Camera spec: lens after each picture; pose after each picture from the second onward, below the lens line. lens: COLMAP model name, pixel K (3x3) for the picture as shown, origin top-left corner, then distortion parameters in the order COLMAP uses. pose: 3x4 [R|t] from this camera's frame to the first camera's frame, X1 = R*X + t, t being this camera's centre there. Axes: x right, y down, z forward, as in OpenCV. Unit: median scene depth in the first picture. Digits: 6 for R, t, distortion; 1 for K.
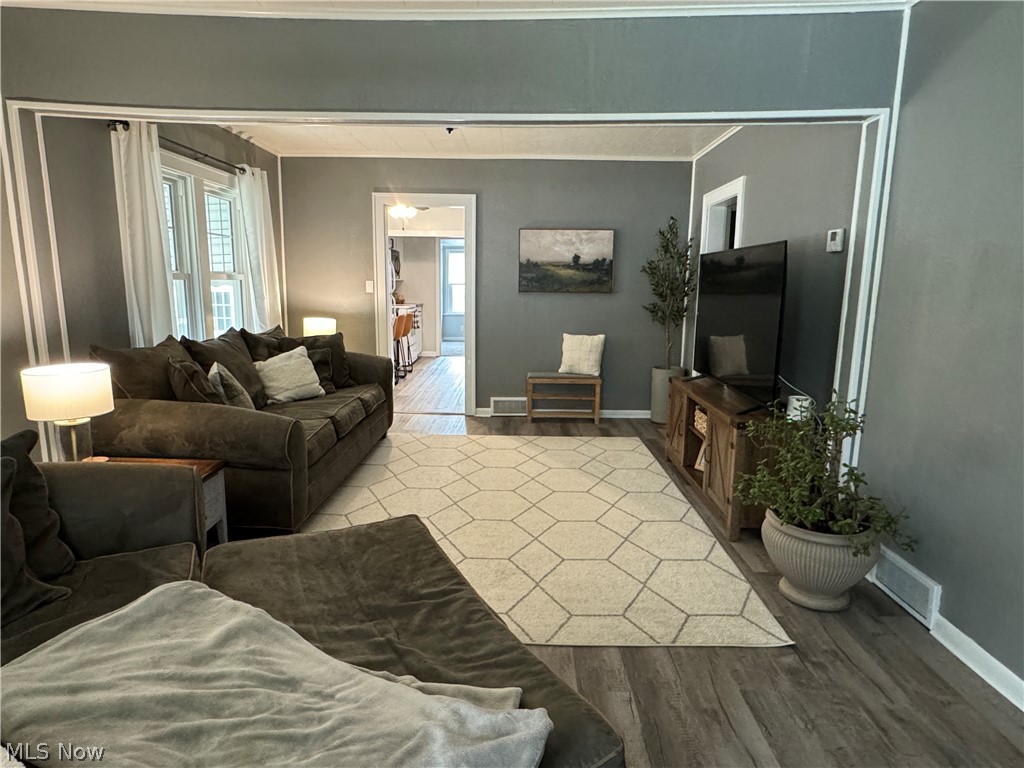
lens RADIAL K [[594.8, 0, 512.0], [0, 594.8, 384.0], [0, 0, 1]] dist [-0.005963, -0.001253]
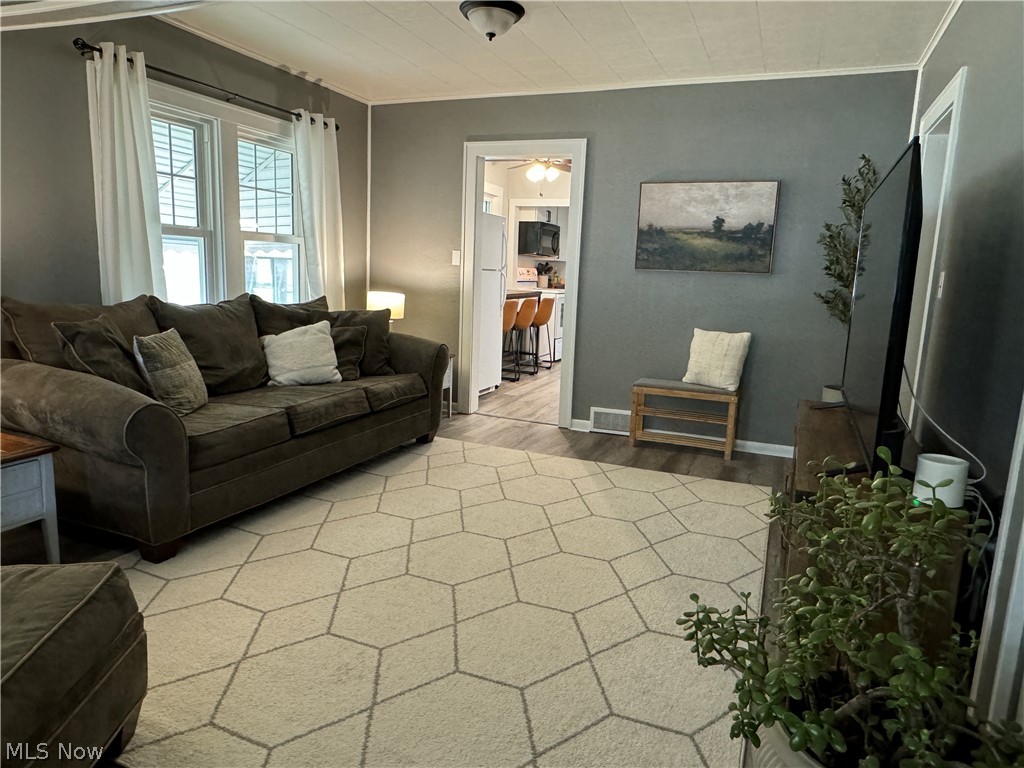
lens RADIAL K [[657.3, 0, 512.0], [0, 657.3, 384.0], [0, 0, 1]] dist [-0.008398, 0.005648]
pose [[0.927520, 0.087749, -0.363328, 0.181326], [-0.089862, 0.995892, 0.011119, -0.007222], [0.362811, 0.022337, 0.931595, 0.189883]]
